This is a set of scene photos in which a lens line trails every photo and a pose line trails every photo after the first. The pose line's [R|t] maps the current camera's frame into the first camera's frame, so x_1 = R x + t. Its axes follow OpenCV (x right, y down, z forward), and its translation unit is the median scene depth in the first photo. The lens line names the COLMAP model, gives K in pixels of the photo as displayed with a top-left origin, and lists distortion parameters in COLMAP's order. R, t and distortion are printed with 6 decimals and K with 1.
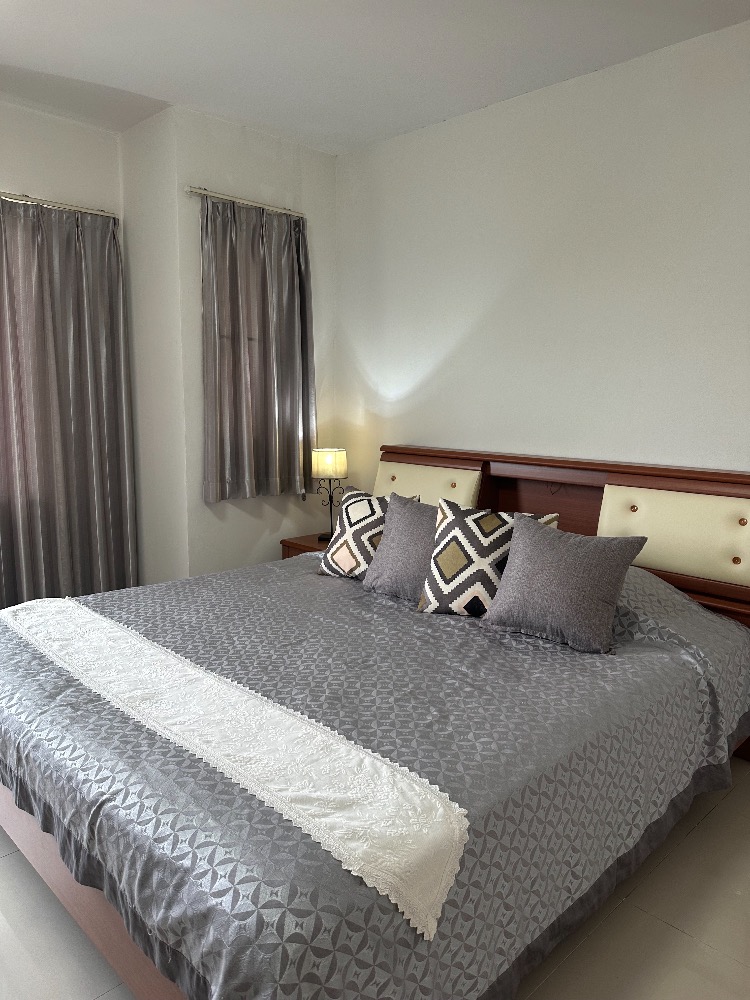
lens RADIAL K [[704.6, 0, 375.0], [0, 704.6, 500.0], [0, 0, 1]] dist [0.130261, -0.218621]
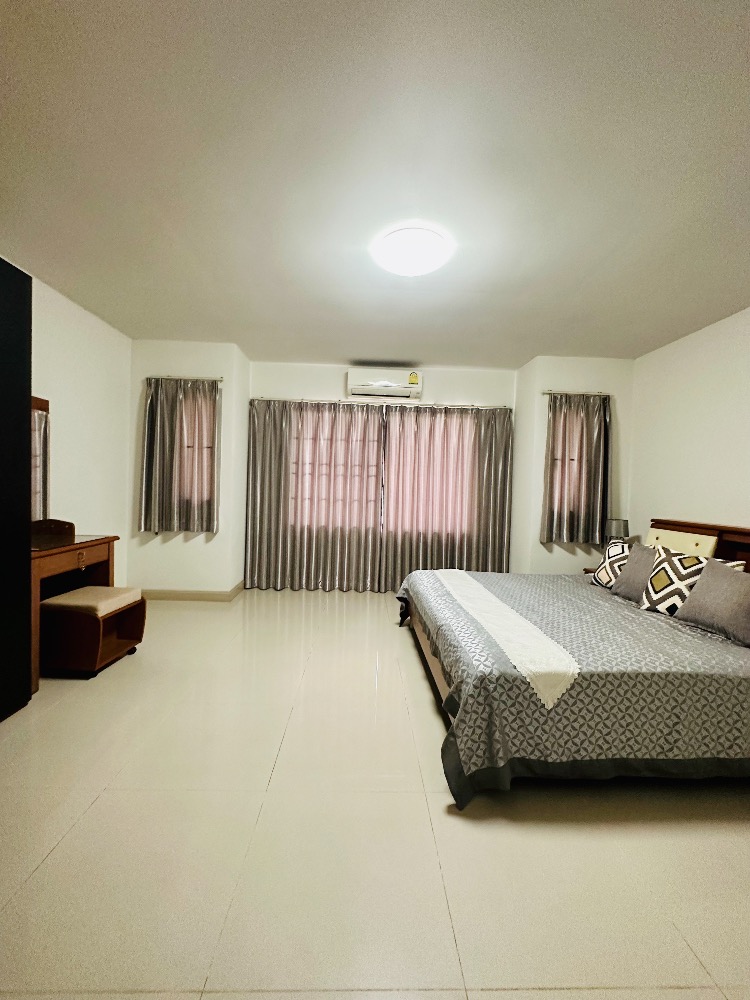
lens RADIAL K [[401.2, 0, 375.0], [0, 401.2, 500.0], [0, 0, 1]] dist [-0.001626, -0.000155]
pose [[0.741206, 0.023057, -0.670882, 0.214022], [-0.111052, 0.989851, -0.088674, 0.047847], [0.662028, 0.140228, 0.736244, -0.178496]]
